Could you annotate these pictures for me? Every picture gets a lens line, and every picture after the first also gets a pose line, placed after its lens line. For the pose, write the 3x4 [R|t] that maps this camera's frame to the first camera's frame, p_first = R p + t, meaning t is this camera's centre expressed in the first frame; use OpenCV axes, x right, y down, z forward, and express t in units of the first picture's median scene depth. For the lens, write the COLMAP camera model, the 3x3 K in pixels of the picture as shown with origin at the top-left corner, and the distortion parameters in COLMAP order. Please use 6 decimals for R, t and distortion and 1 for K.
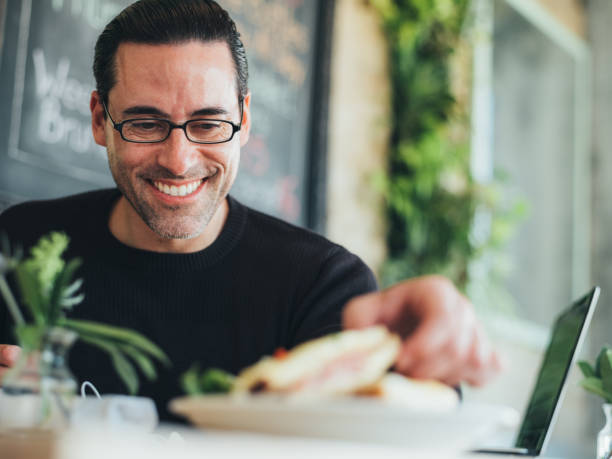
lens RADIAL K [[1201.8, 0, 306.0], [0, 1201.8, 229.5], [0, 0, 1]] dist [-0.086445, 0.069861]
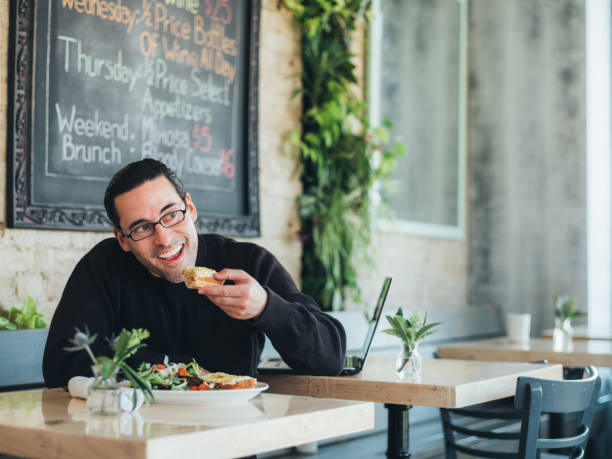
lens RADIAL K [[1201.8, 0, 306.0], [0, 1201.8, 229.5], [0, 0, 1]] dist [-0.086445, 0.069861]
pose [[0.999104, -0.036180, 0.021949, 0.043166], [0.032023, 0.985476, 0.166771, -0.183672], [-0.027664, -0.165919, 0.985751, -0.425997]]
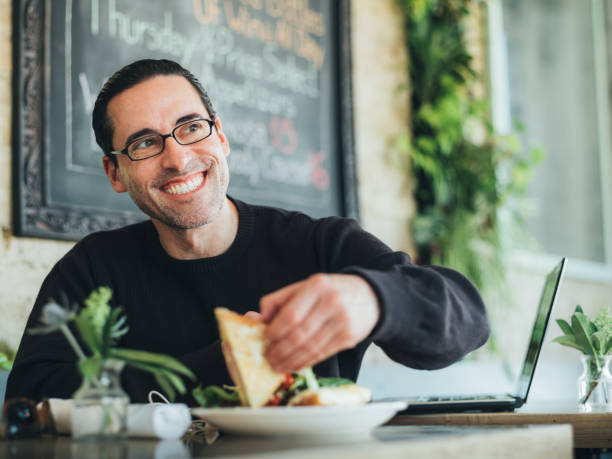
lens RADIAL K [[1201.8, 0, 306.0], [0, 1201.8, 229.5], [0, 0, 1]] dist [-0.086445, 0.069861]
pose [[0.994715, -0.083127, -0.060267, 0.035194], [0.086935, 0.994183, 0.063576, -0.043581], [0.054632, -0.068479, 0.996156, -0.106451]]
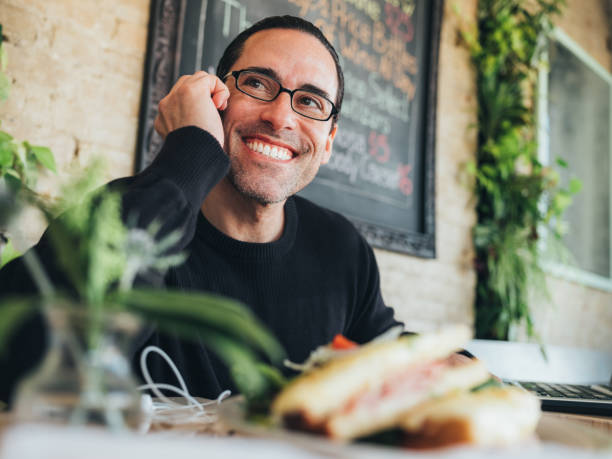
lens RADIAL K [[643.5, 0, 304.0], [0, 643.5, 243.7], [0, 0, 1]] dist [-0.002362, 0.000913]
pose [[0.983651, -0.012245, -0.179670, 0.002667], [0.019921, 0.998961, 0.040984, 0.014836], [0.178981, -0.043893, 0.982873, 0.240608]]
